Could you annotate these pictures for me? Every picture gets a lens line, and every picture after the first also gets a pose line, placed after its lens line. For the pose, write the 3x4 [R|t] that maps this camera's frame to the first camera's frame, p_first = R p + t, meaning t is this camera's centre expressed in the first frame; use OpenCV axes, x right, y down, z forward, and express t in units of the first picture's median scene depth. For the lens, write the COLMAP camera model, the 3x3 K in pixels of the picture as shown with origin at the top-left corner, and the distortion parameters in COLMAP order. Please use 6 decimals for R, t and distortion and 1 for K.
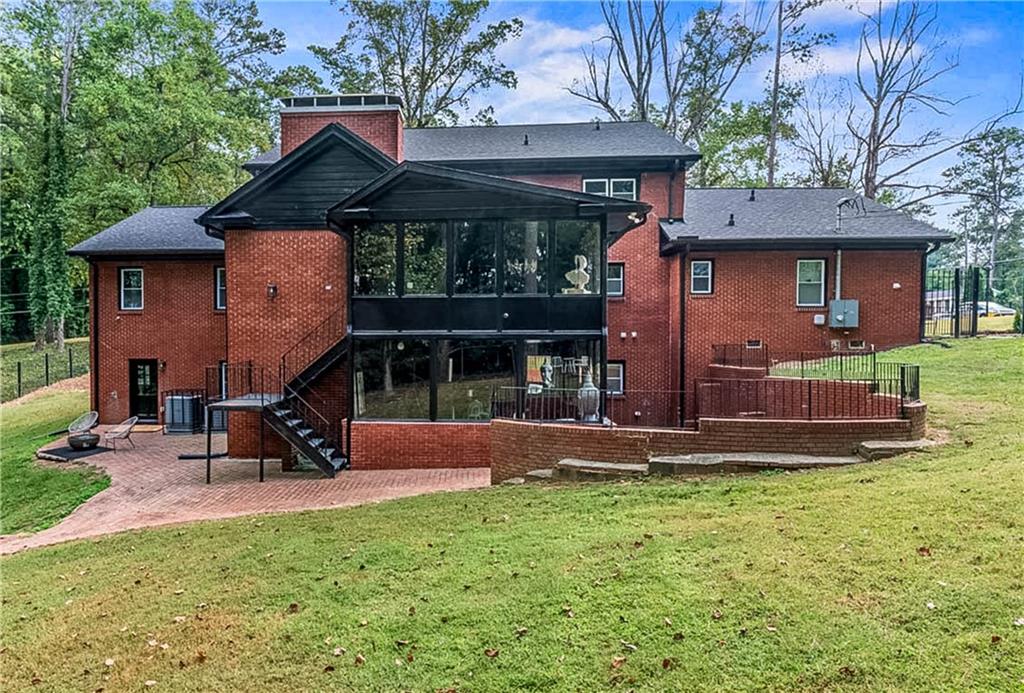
lens RADIAL K [[661.3, 0, 510.7], [0, 661.3, 339.9], [0, 0, 1]] dist [-0.000590, -0.000816]
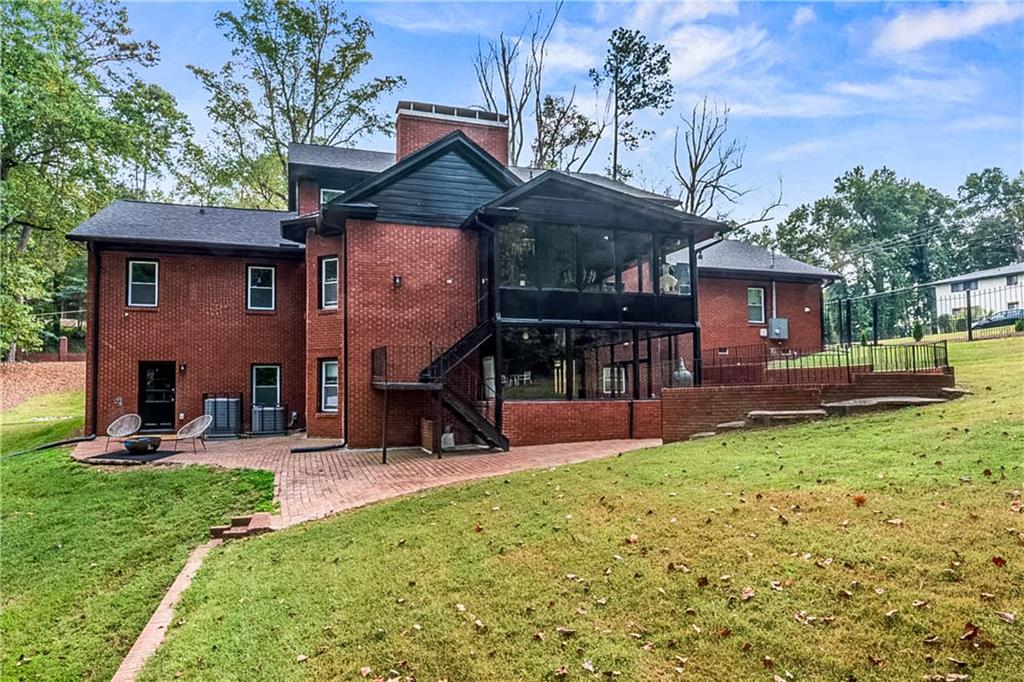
lens RADIAL K [[617.8, 0, 513.2], [0, 617.8, 349.1], [0, 0, 1]] dist [-0.005310, 0.000916]
pose [[0.926928, 0.016588, 0.374871, -0.497976], [0.009703, 0.997629, -0.068137, 0.087965], [-0.375113, 0.066796, 0.924569, 0.051035]]
